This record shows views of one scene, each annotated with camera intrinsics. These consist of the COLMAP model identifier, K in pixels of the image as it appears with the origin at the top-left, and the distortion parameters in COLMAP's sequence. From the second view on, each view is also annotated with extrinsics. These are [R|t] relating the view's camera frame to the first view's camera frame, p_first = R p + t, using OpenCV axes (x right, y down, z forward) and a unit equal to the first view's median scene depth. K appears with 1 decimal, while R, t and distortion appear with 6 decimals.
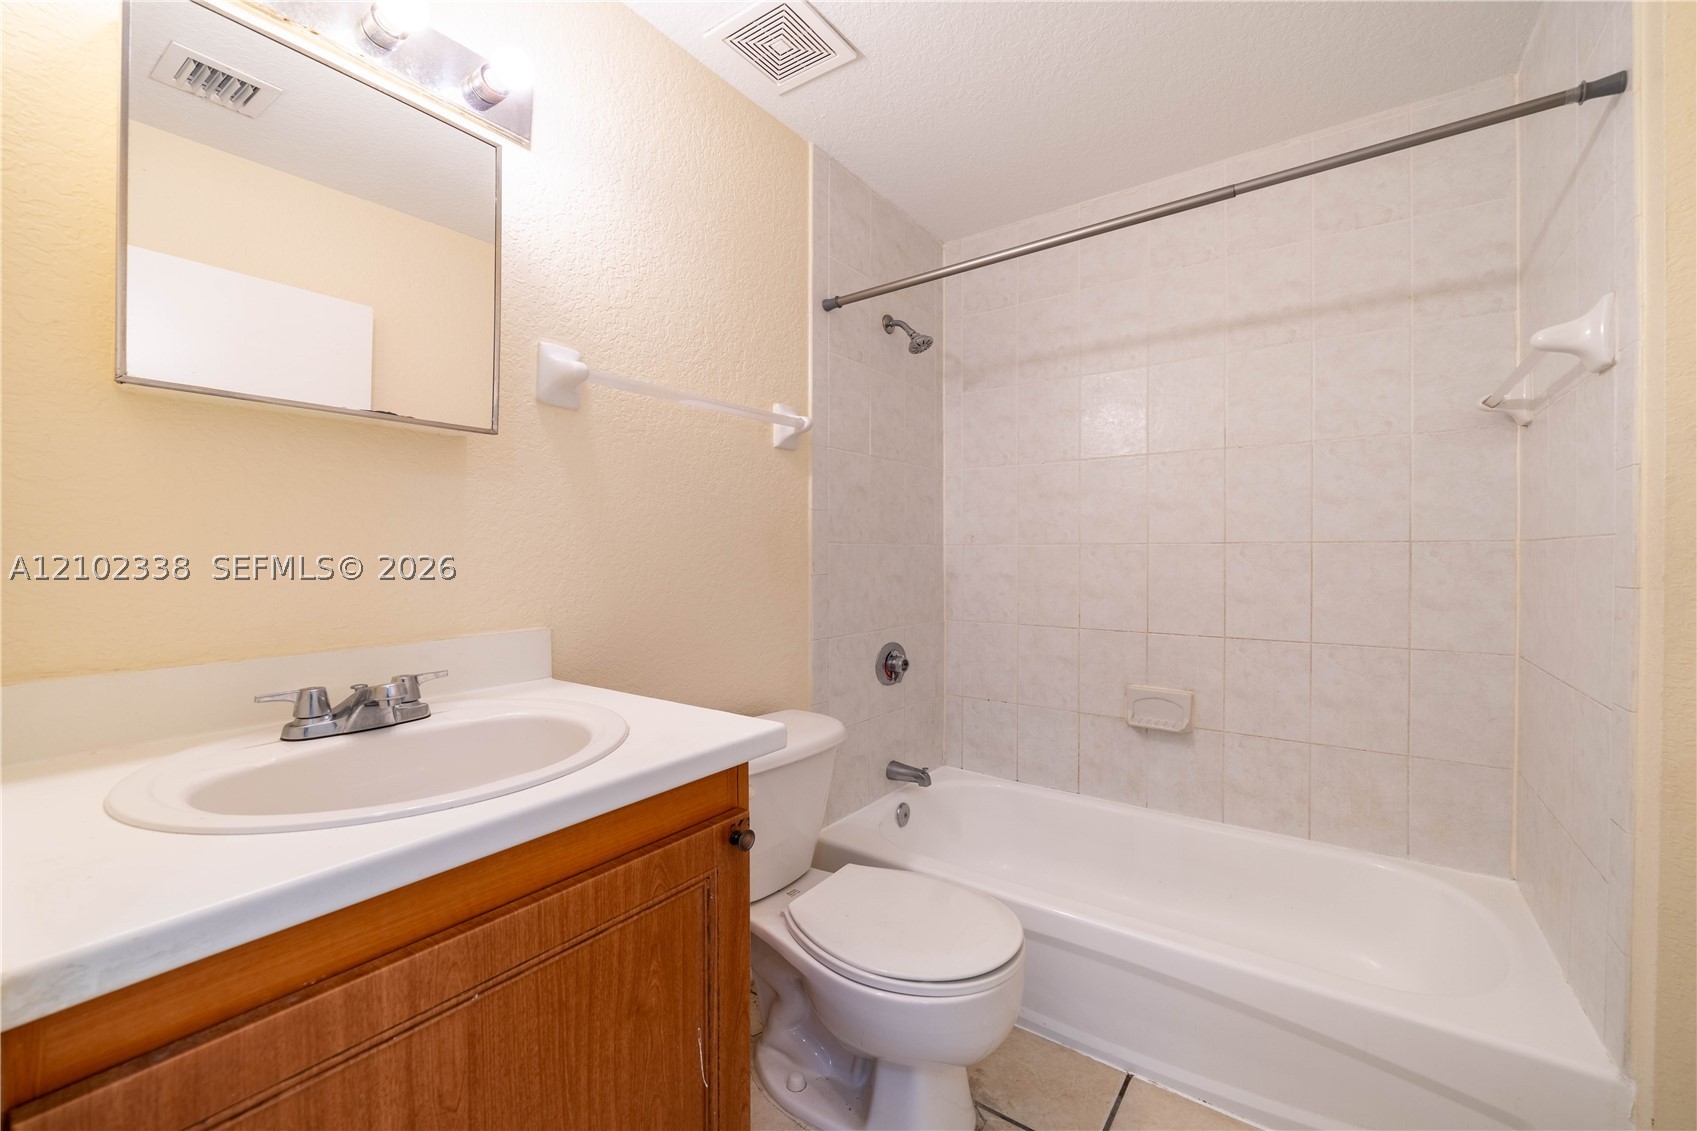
lens RADIAL K [[739.2, 0, 846.0], [0, 739.2, 556.9], [0, 0, 1]] dist [-0.015769, -0.000317]
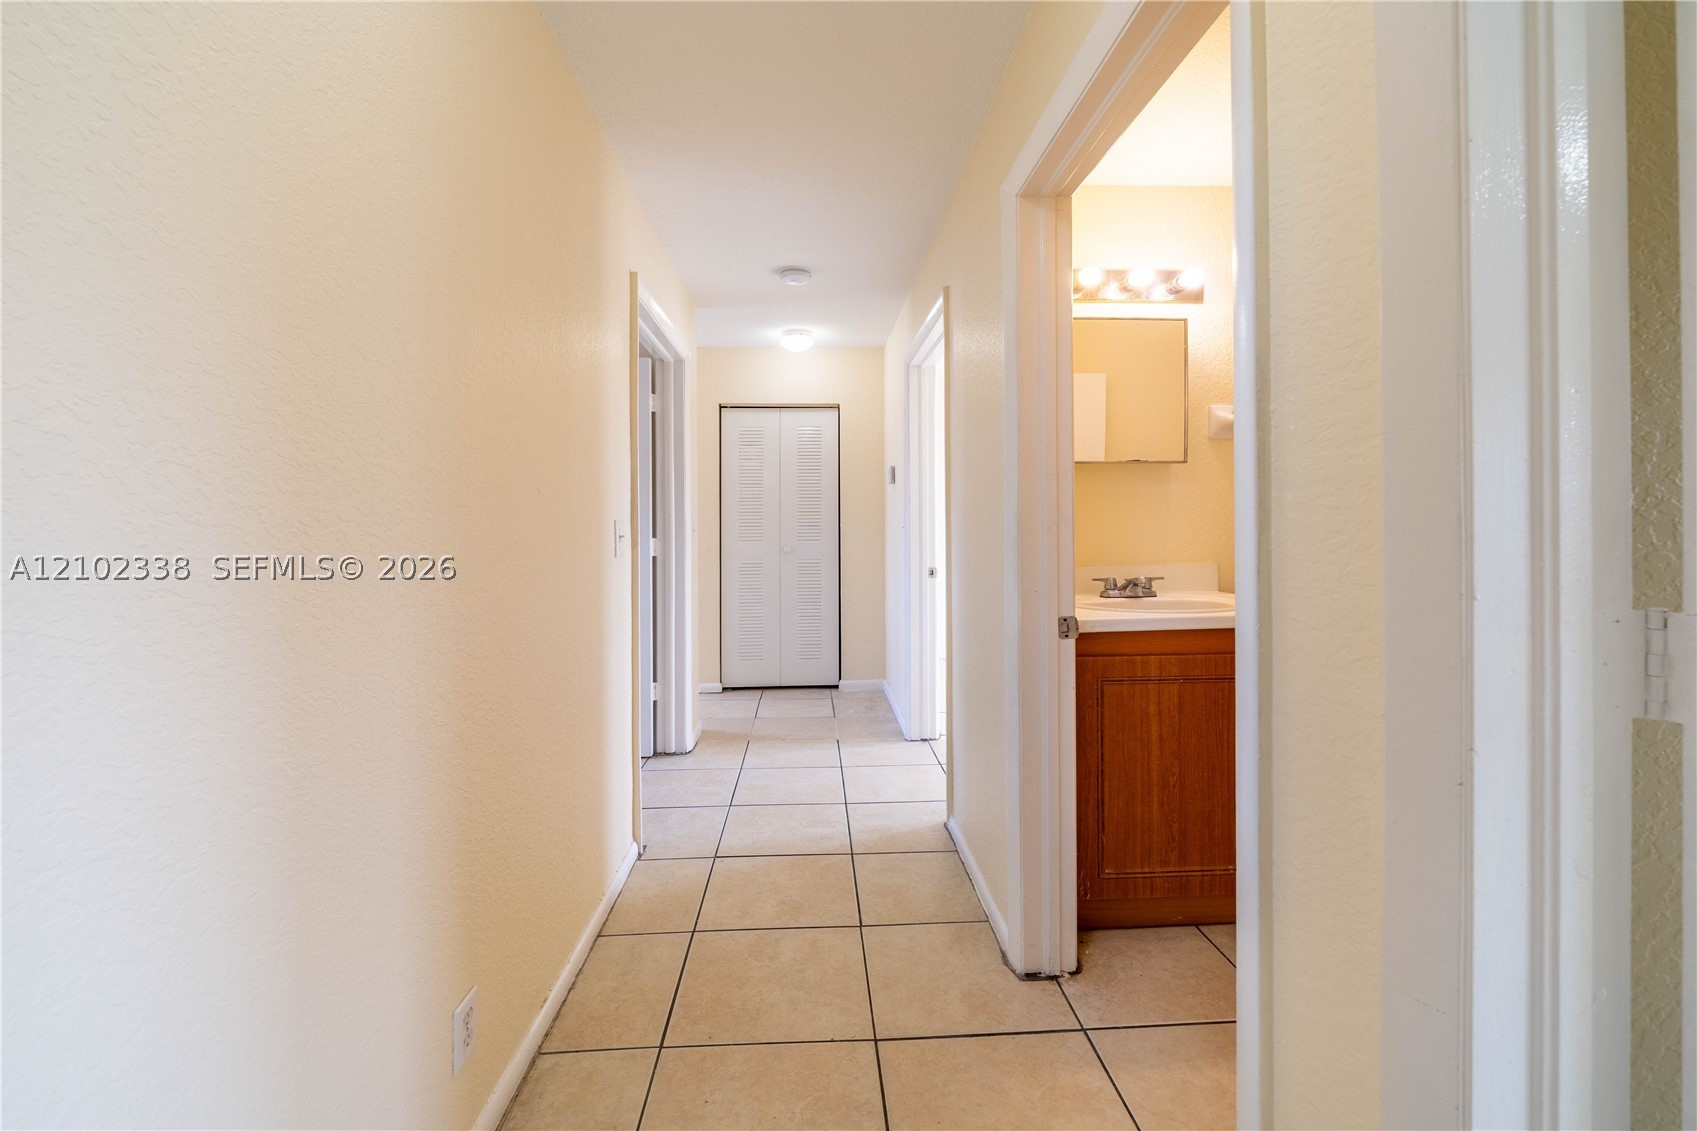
lens RADIAL K [[652.7, 0, 853.5], [0, 652.7, 524.5], [0, 0, 1]] dist [-0.000745, -0.000164]
pose [[0.613506, -0.007367, -0.789656, 0.612379], [0.004978, 0.999973, -0.005462, 0.011704], [0.789675, -0.000580, 0.613526, -1.331967]]
